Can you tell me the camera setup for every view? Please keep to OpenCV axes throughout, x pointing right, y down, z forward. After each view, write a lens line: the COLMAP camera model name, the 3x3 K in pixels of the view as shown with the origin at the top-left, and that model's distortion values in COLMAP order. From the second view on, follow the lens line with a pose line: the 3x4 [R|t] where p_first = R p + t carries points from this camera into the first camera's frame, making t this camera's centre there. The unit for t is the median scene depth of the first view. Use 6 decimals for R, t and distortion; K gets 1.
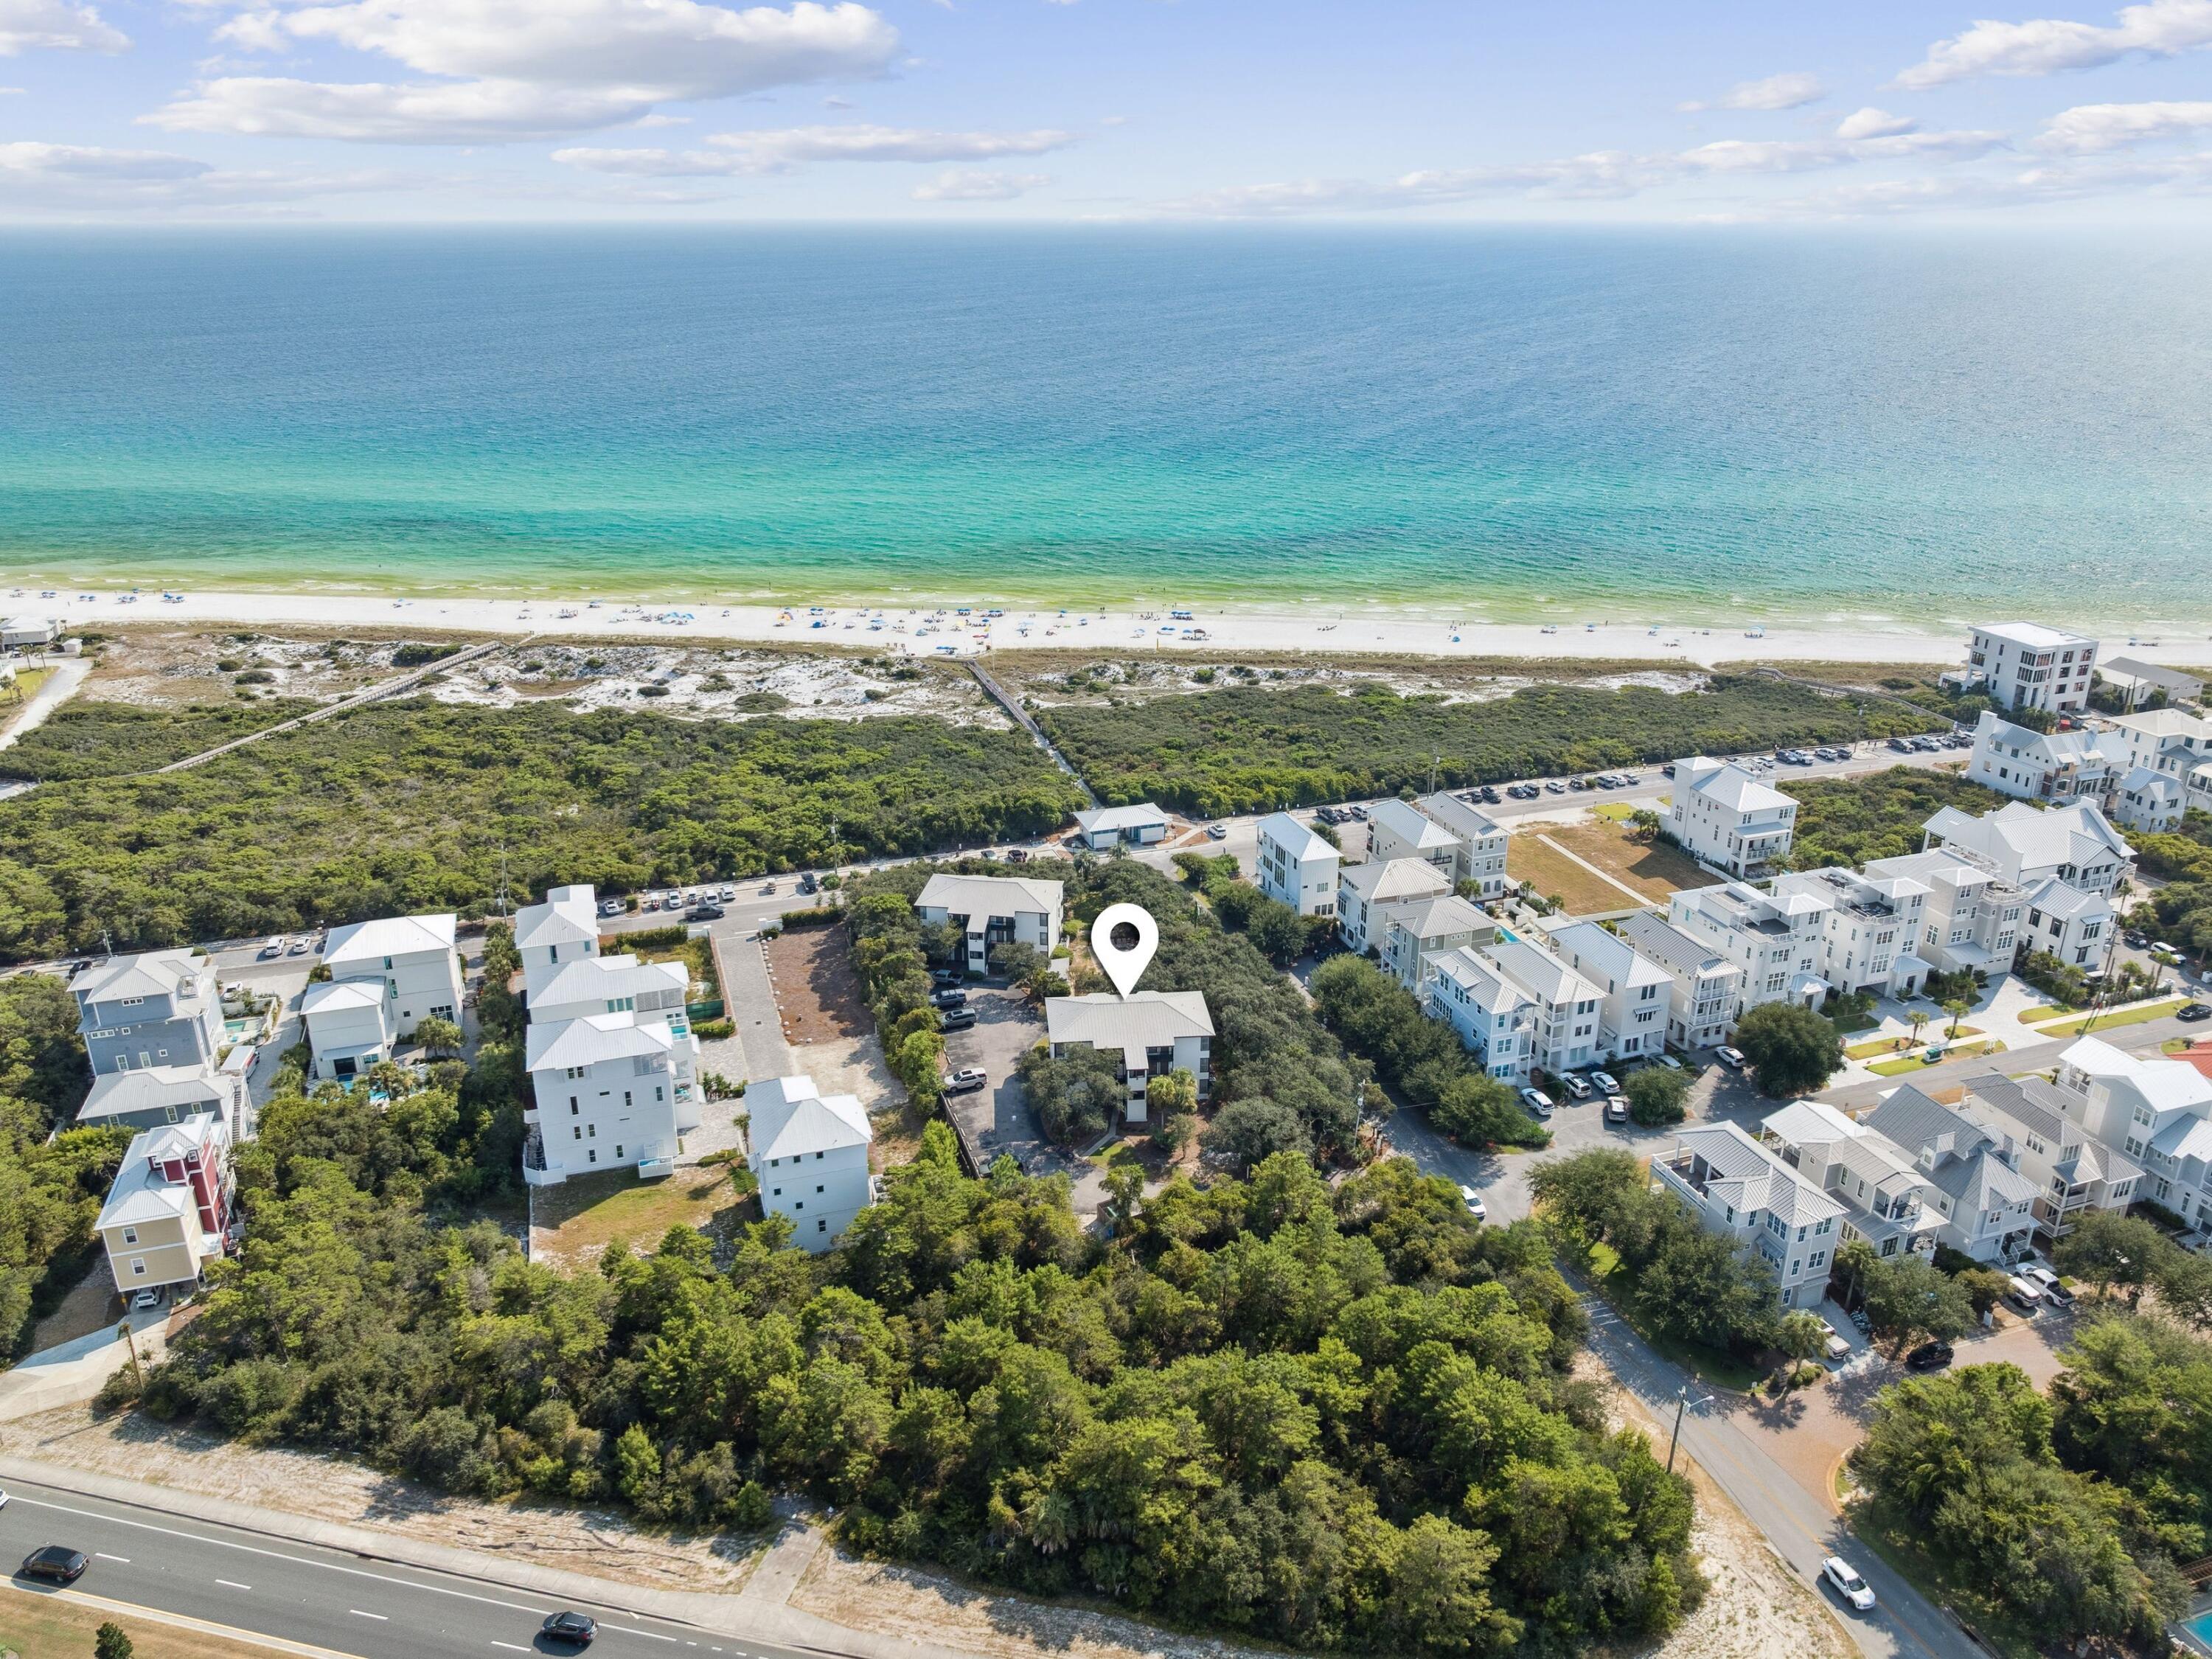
lens RADIAL K [[1594.7, 0, 1097.7], [0, 1594.7, 828.6], [0, 0, 1]] dist [-0.024447, -0.002394]
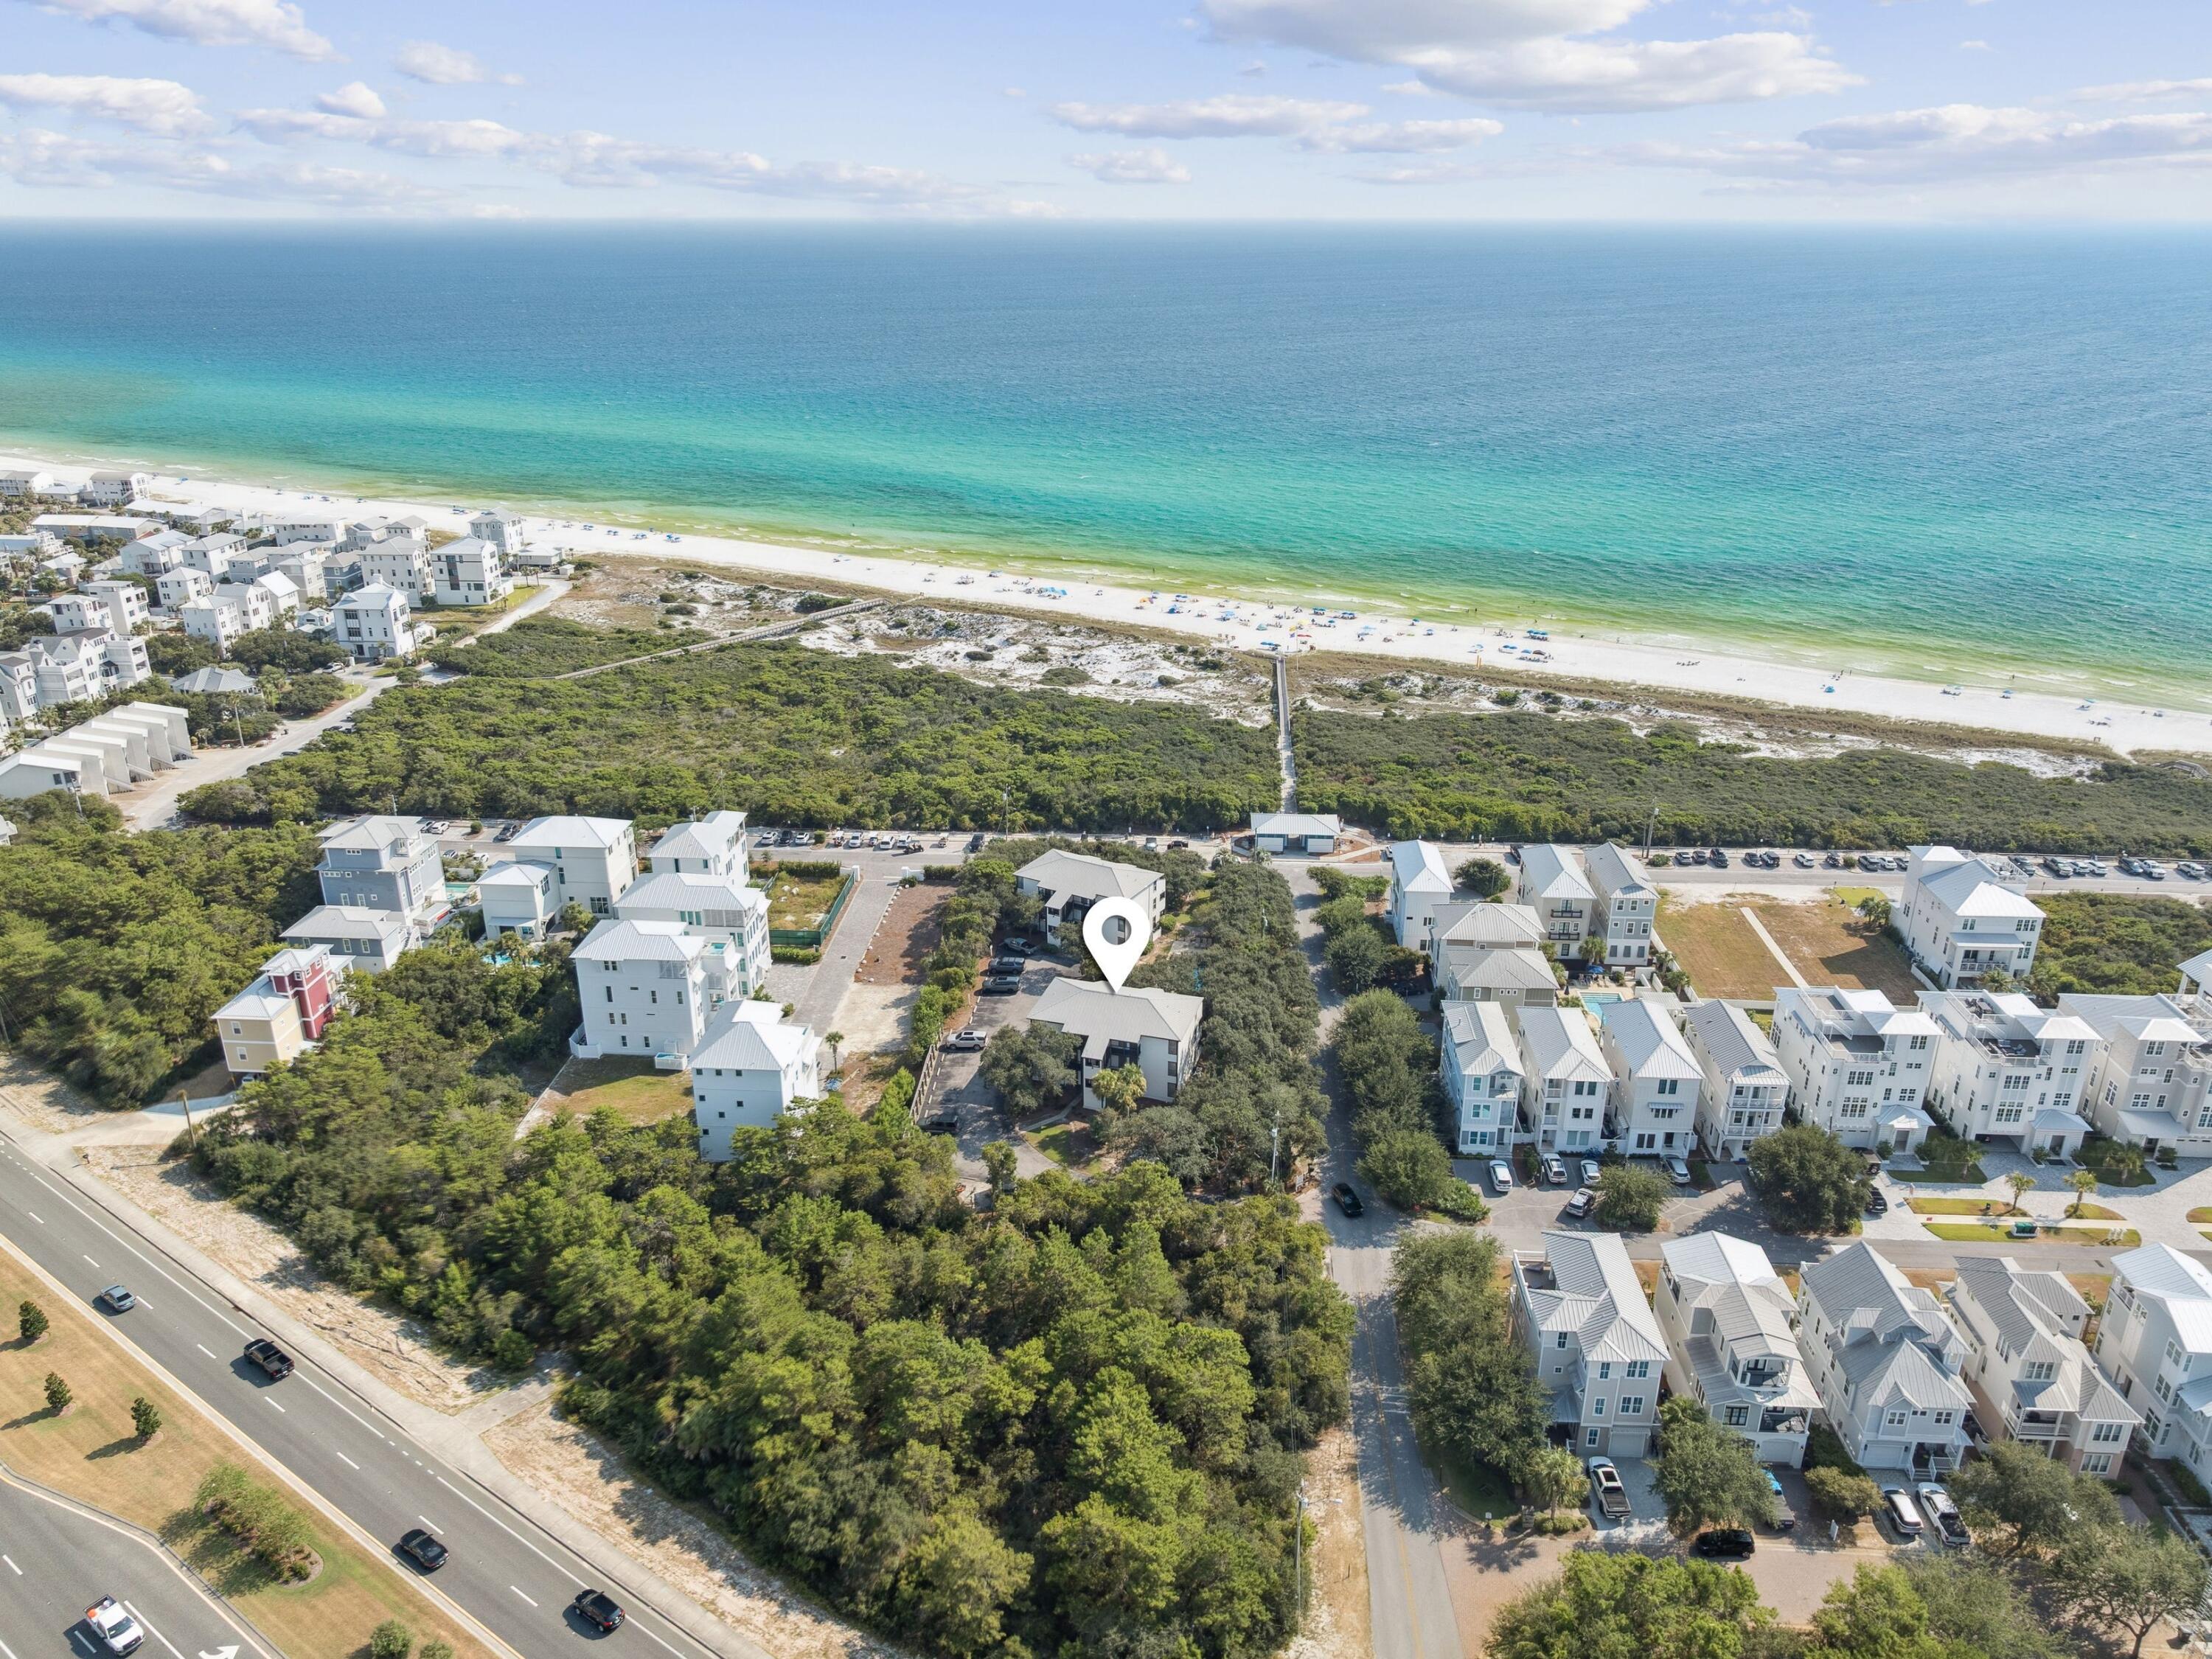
lens RADIAL K [[1562.9, 0, 1106.0], [0, 1562.9, 829.5], [0, 0, 1]] dist [-0.008738, -0.004928]
pose [[0.926102, 0.138921, -0.350764, 0.304259], [-0.136728, 0.990119, 0.031145, -0.022142], [0.351625, 0.019116, 0.935946, 0.053892]]
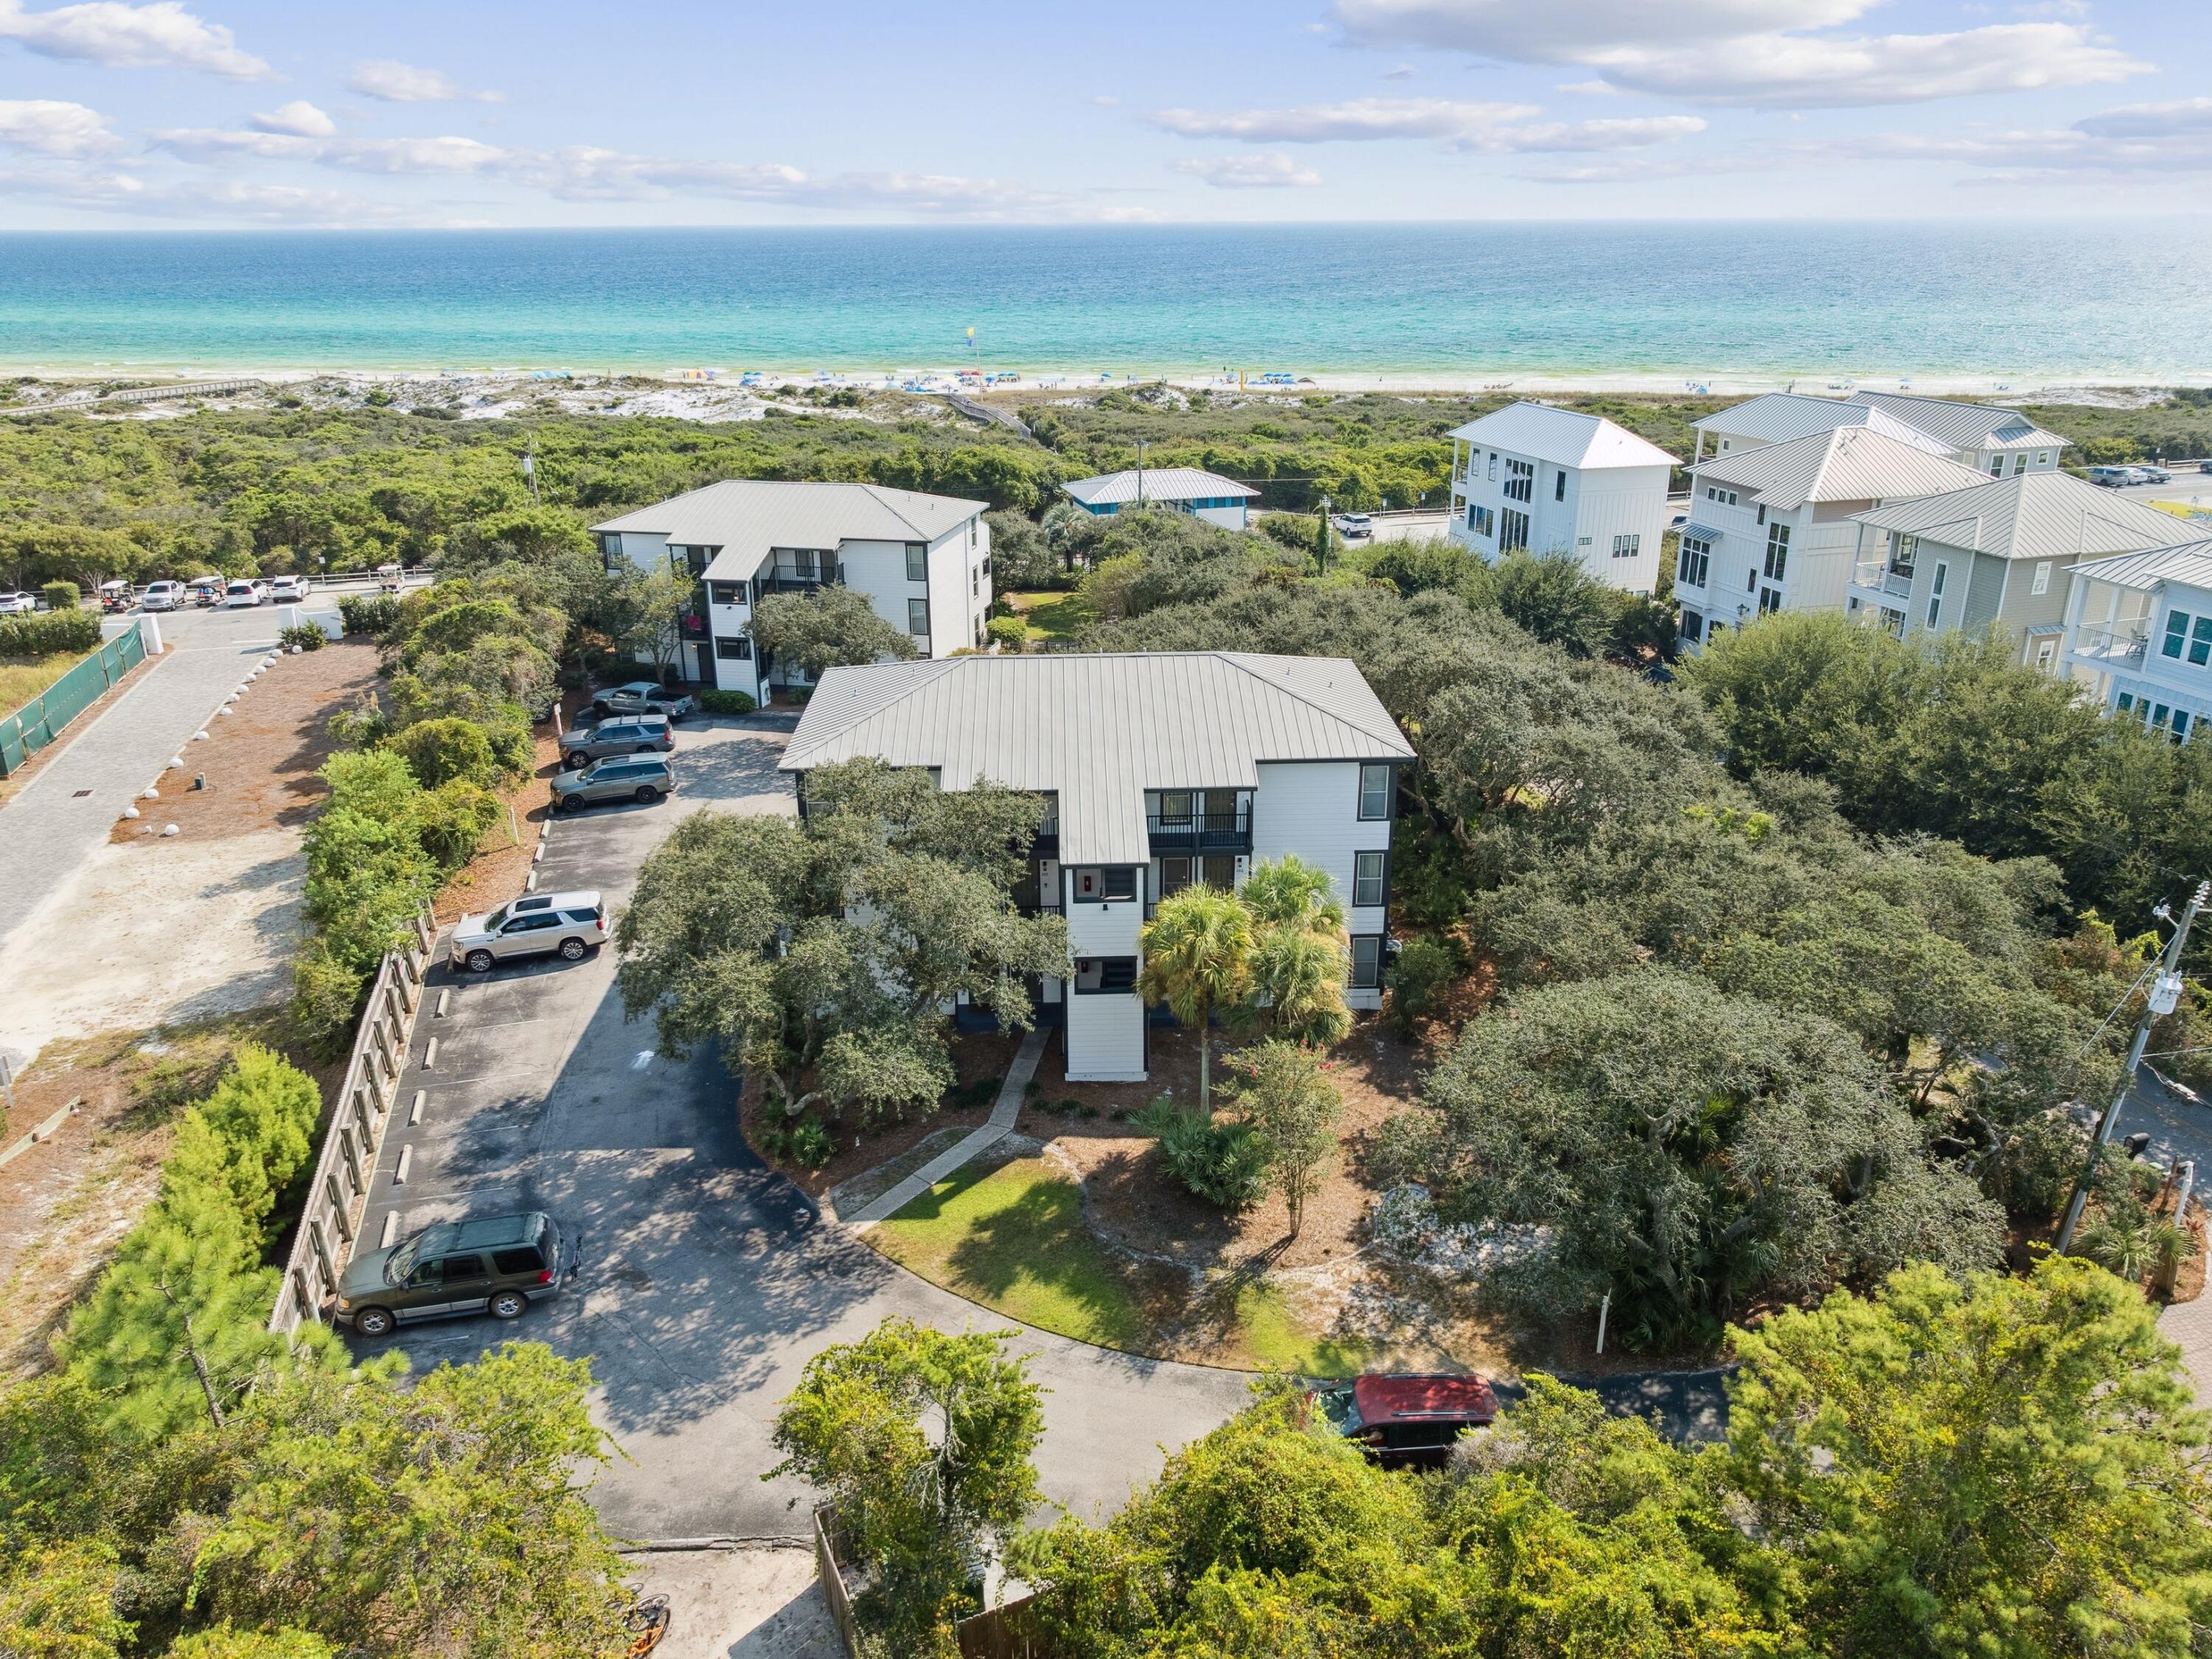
lens RADIAL K [[1562.9, 0, 1106.0], [0, 1562.9, 829.5], [0, 0, 1]] dist [-0.008738, -0.004928]
pose [[0.998493, 0.013815, -0.053119, 0.031572], [-0.014183, 0.999878, -0.006567, 0.123158], [0.053022, 0.007311, 0.998567, 0.636311]]
